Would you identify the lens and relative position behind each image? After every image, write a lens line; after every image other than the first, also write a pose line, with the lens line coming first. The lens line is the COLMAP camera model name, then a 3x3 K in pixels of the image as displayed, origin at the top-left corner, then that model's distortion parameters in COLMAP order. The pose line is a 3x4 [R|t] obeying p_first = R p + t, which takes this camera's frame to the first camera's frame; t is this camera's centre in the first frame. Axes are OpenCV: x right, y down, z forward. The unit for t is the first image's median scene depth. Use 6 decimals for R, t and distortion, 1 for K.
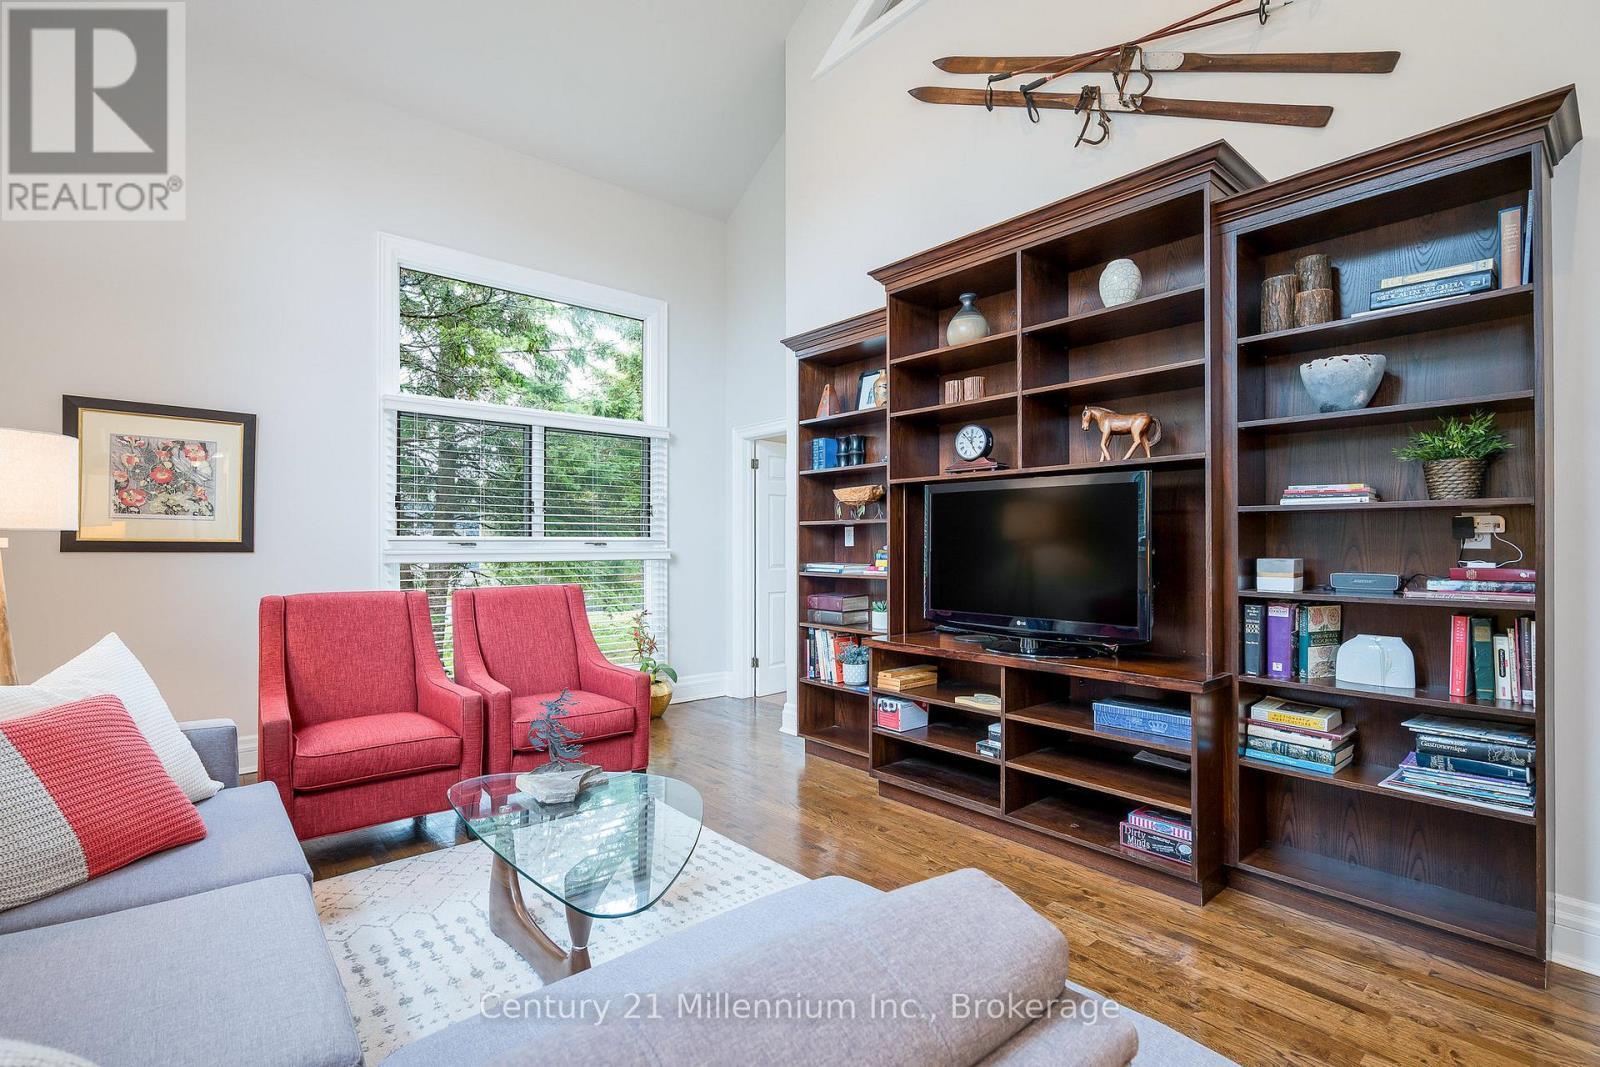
lens RADIAL K [[730.7, 0, 798.8], [0, 730.7, 541.3], [0, 0, 1]] dist [-0.001416, -0.000081]
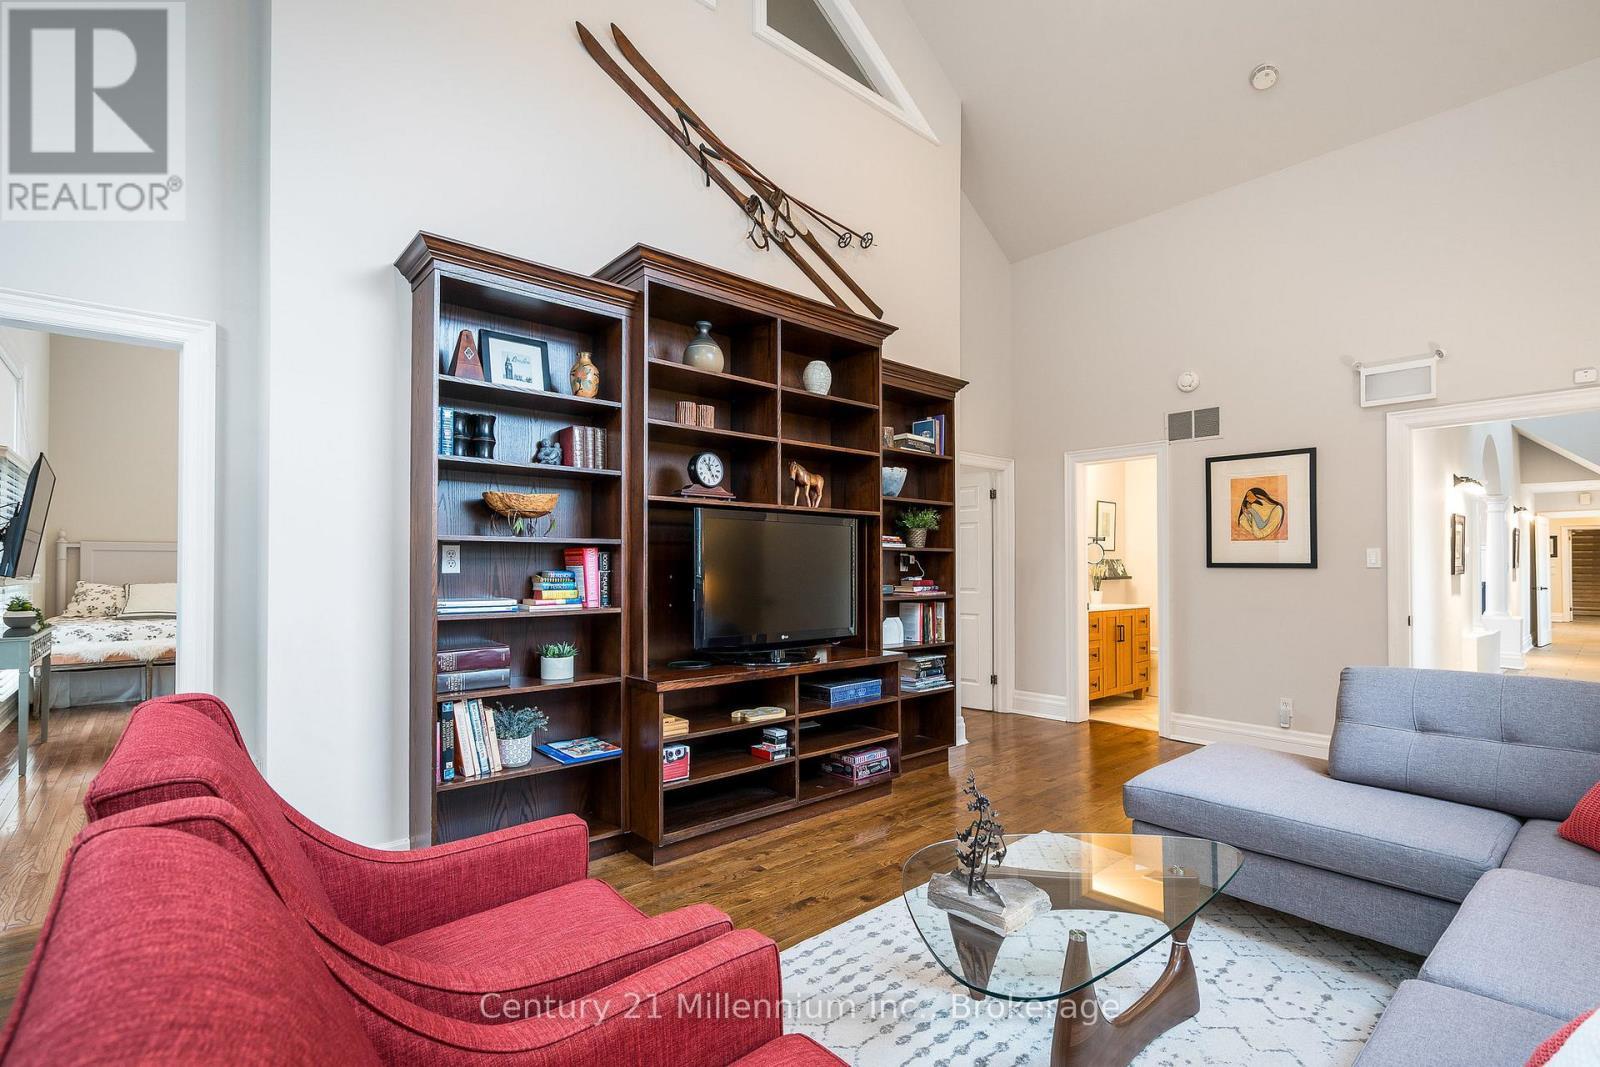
lens RADIAL K [[730.7, 0, 797.4], [0, 730.7, 559.1], [0, 0, 1]] dist [-0.001416, -0.000081]
pose [[-0.006108, 0.016615, 0.999843, -0.829862], [-0.001891, 0.999860, -0.016626, 0.005961], [-0.999980, -0.001993, -0.006076, 0.940841]]
